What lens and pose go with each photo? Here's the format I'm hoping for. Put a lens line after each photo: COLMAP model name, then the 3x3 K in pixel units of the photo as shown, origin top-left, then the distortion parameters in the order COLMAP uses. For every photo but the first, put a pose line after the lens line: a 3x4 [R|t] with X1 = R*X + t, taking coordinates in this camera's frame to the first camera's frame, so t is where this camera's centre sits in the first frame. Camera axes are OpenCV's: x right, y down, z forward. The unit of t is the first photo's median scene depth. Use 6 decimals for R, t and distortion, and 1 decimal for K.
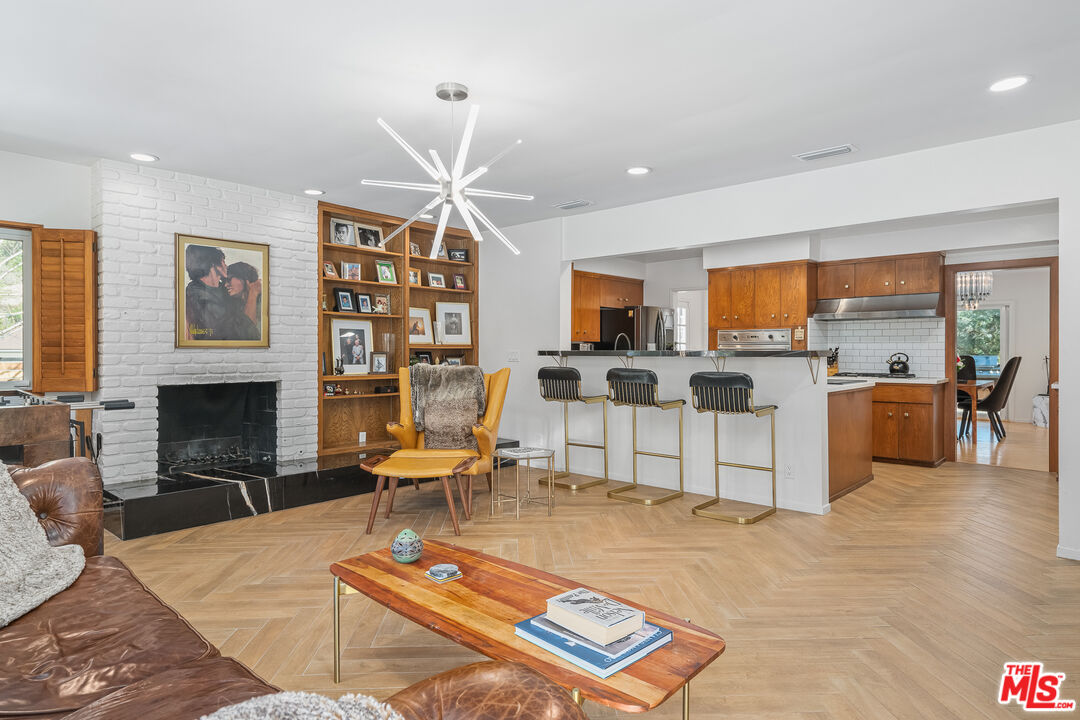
lens RADIAL K [[619.2, 0, 540.0], [0, 619.2, 360.0], [0, 0, 1]] dist [0.006157, 0.001489]
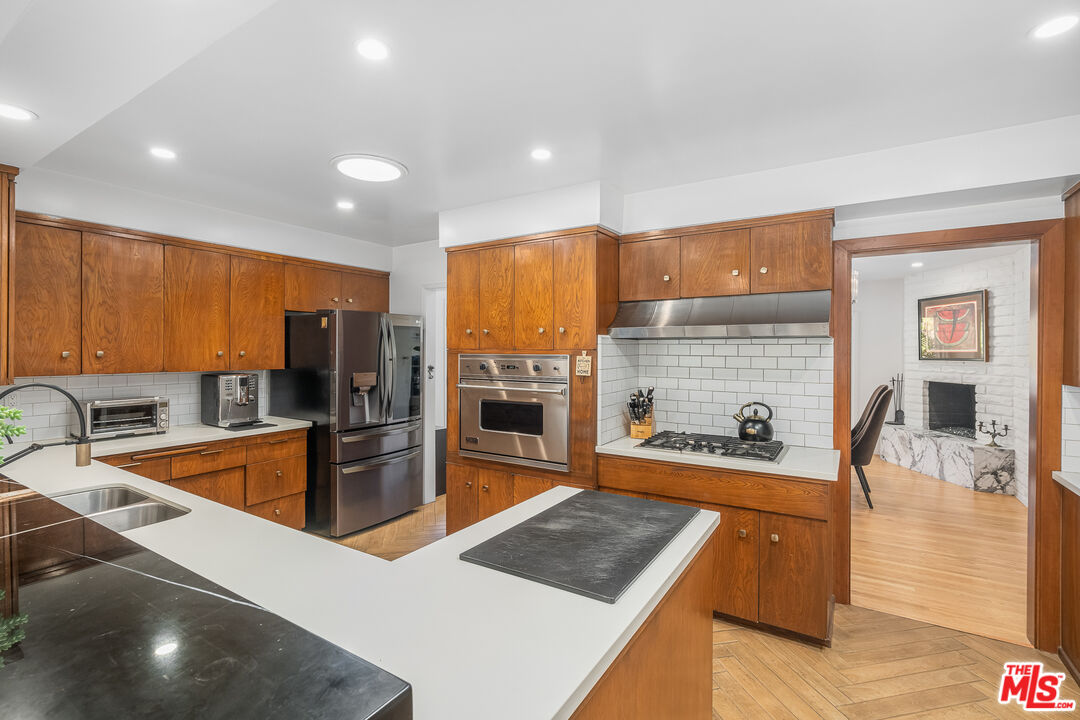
lens RADIAL K [[498.1, 0, 544.8], [0, 498.1, 353.8], [0, 0, 1]] dist [-0.002036, -0.000029]
pose [[0.985211, 0.001689, 0.171338, 0.321345], [-0.000086, 0.999956, -0.009364, -0.048859], [-0.171346, 0.009211, 0.985168, 0.599477]]
